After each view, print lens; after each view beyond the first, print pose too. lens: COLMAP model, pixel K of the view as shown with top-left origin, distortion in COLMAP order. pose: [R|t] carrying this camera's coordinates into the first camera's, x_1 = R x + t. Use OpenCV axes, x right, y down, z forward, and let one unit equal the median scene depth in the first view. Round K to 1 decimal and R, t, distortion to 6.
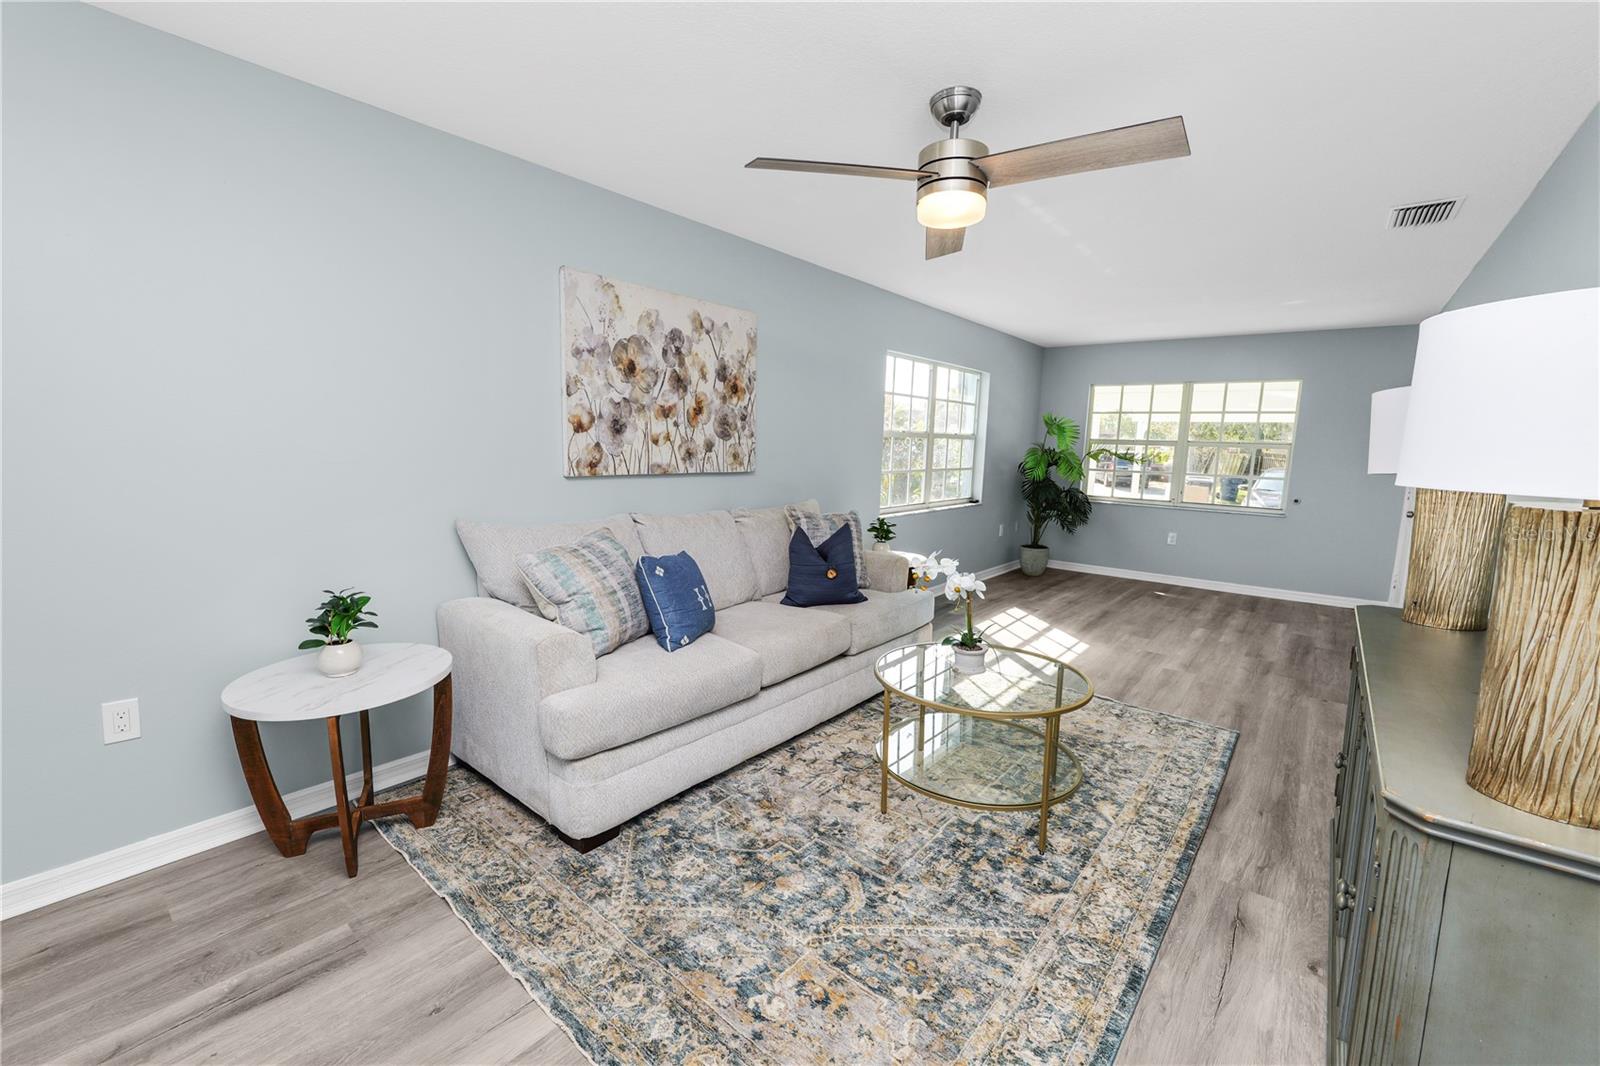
lens RADIAL K [[651.5, 0, 800.5], [0, 651.5, 524.9], [0, 0, 1]] dist [-0.013149, 0.001389]
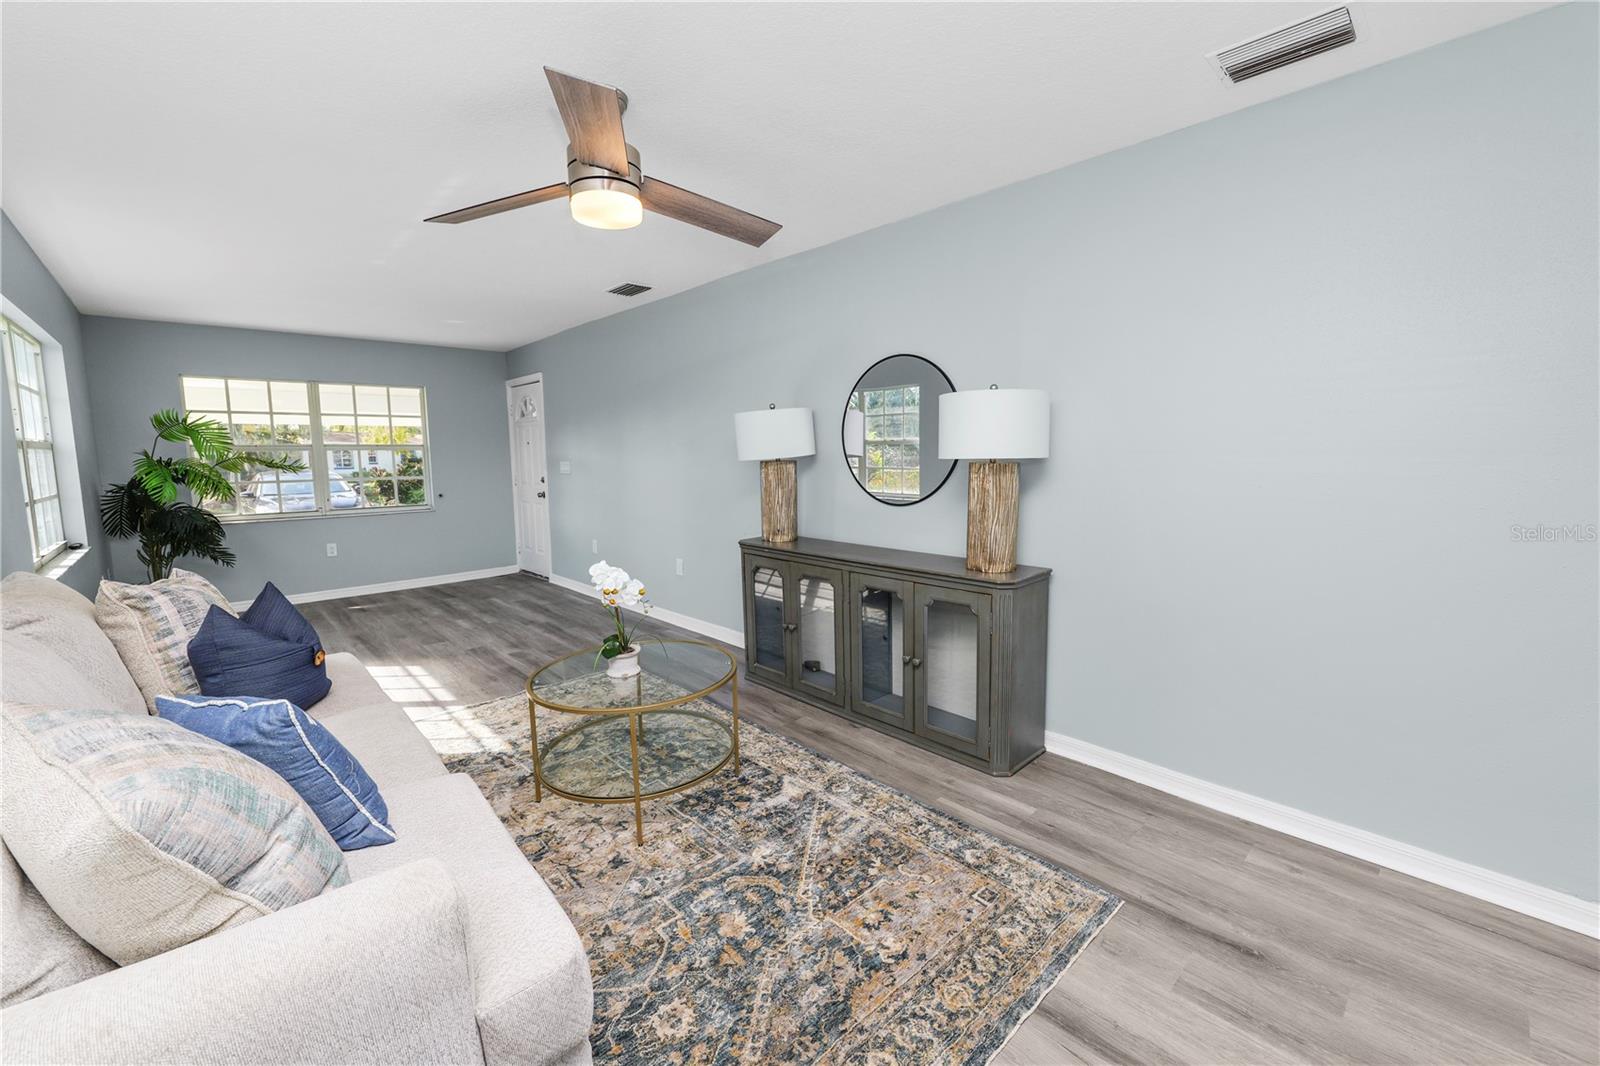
lens RADIAL K [[651.5, 0, 797.7], [0, 651.5, 521.6], [0, 0, 1]] dist [-0.013149, 0.001389]
pose [[0.128904, -0.133754, 0.982595, -0.478396], [0.141360, 0.983221, 0.115294, -0.061246], [-0.981530, 0.124038, 0.145648, 0.401854]]
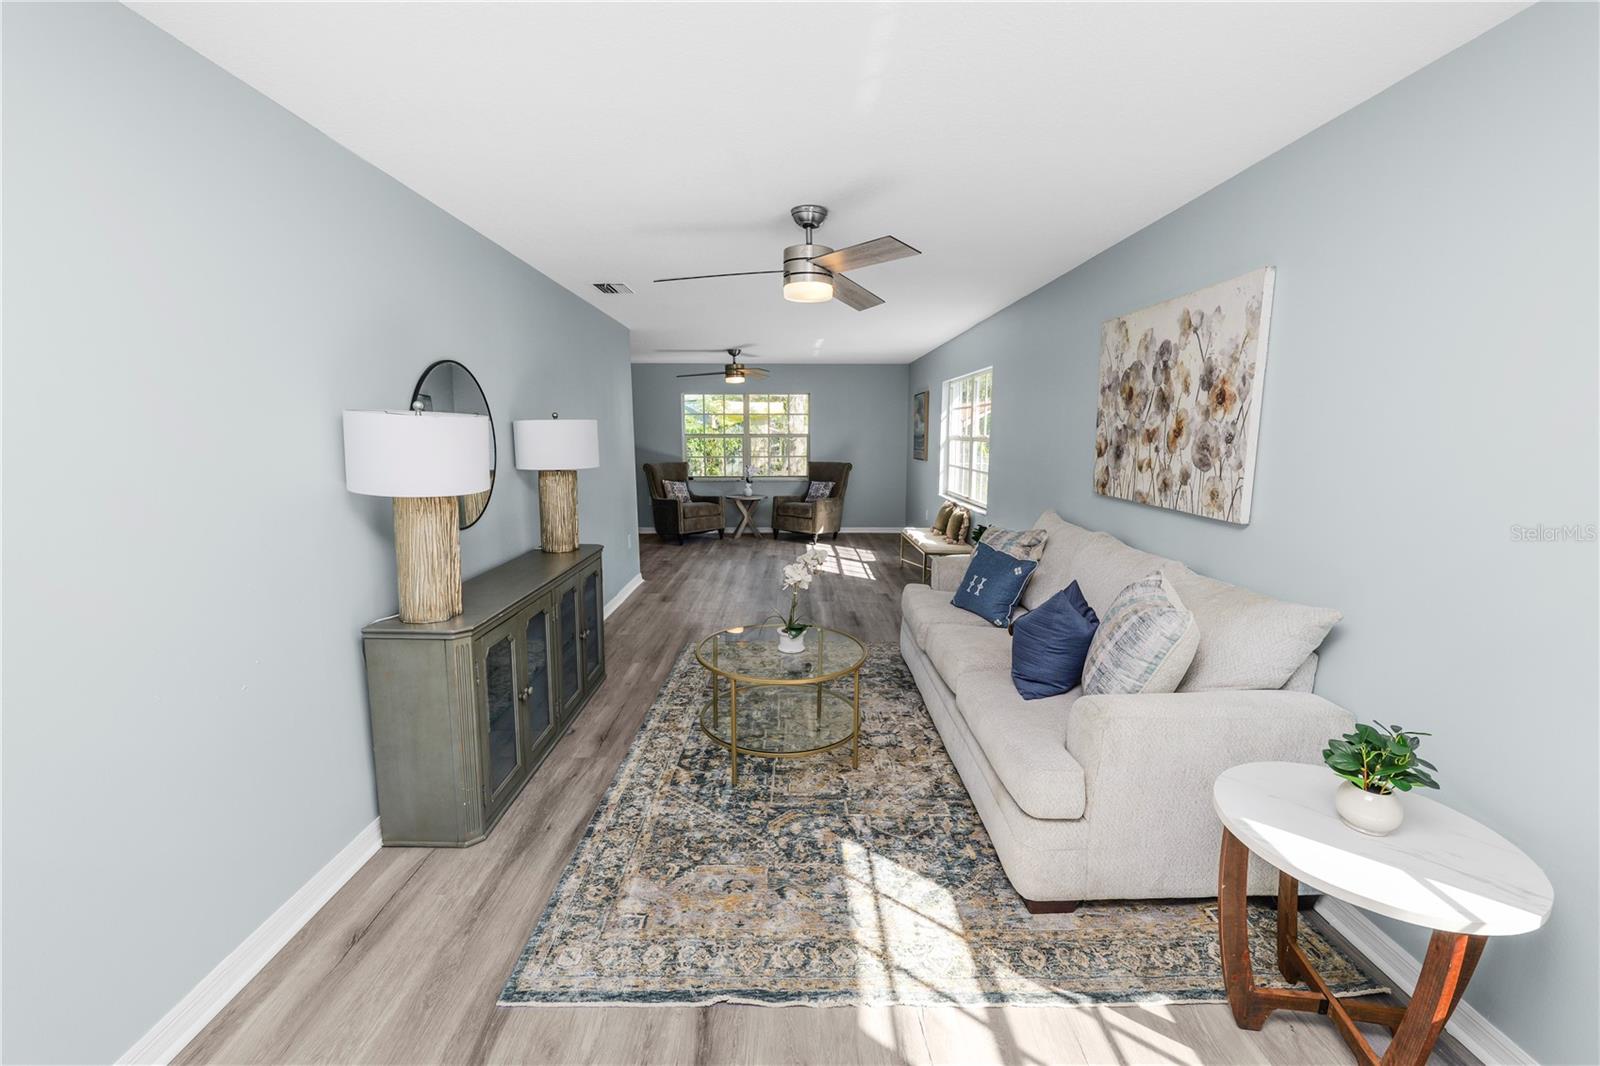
lens RADIAL K [[651.5, 0, 800.5], [0, 651.5, 528.2], [0, 0, 1]] dist [-0.013149, 0.001389]
pose [[-0.763849, 0.070467, -0.641537, 0.726749], [-0.101910, 0.968382, 0.227707, -0.197483], [0.637299, 0.239312, -0.732516, 1.327889]]
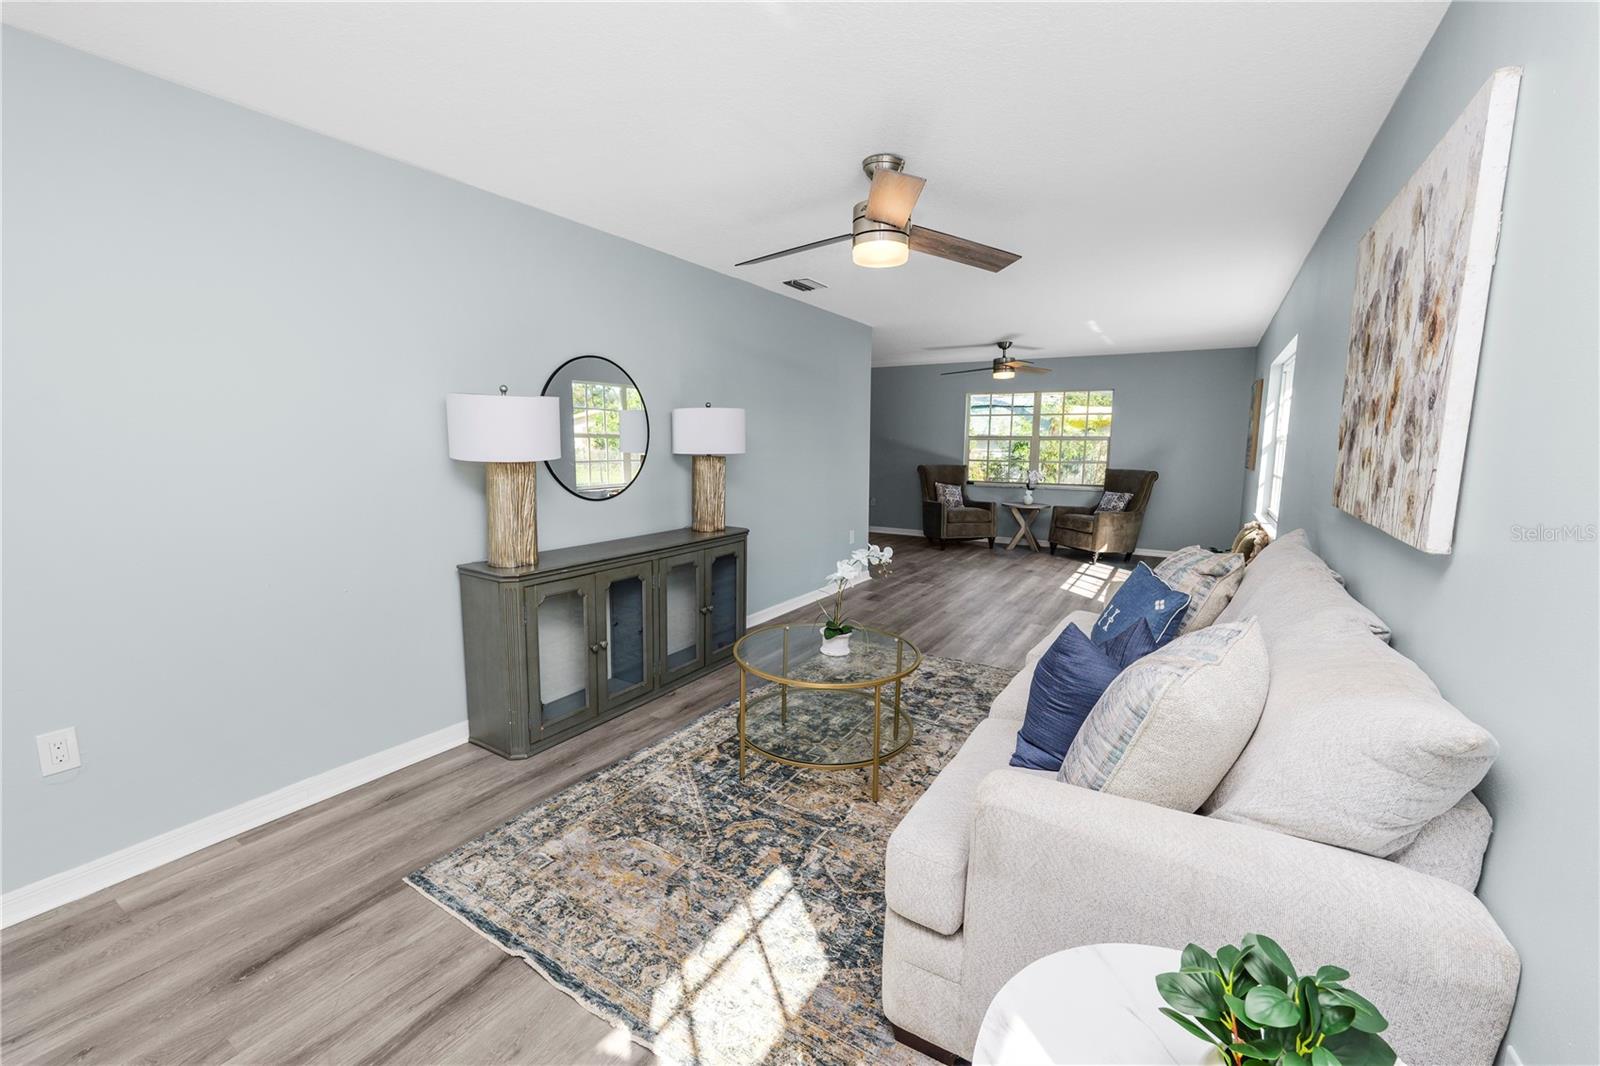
lens RADIAL K [[651.5, 0, 798.7], [0, 651.5, 531.9], [0, 0, 1]] dist [-0.013149, 0.001389]
pose [[-0.990231, -0.013064, -0.138825, 0.342517], [-0.049255, 0.964190, 0.260600, -0.184943], [0.130449, 0.264892, -0.955414, 1.431023]]
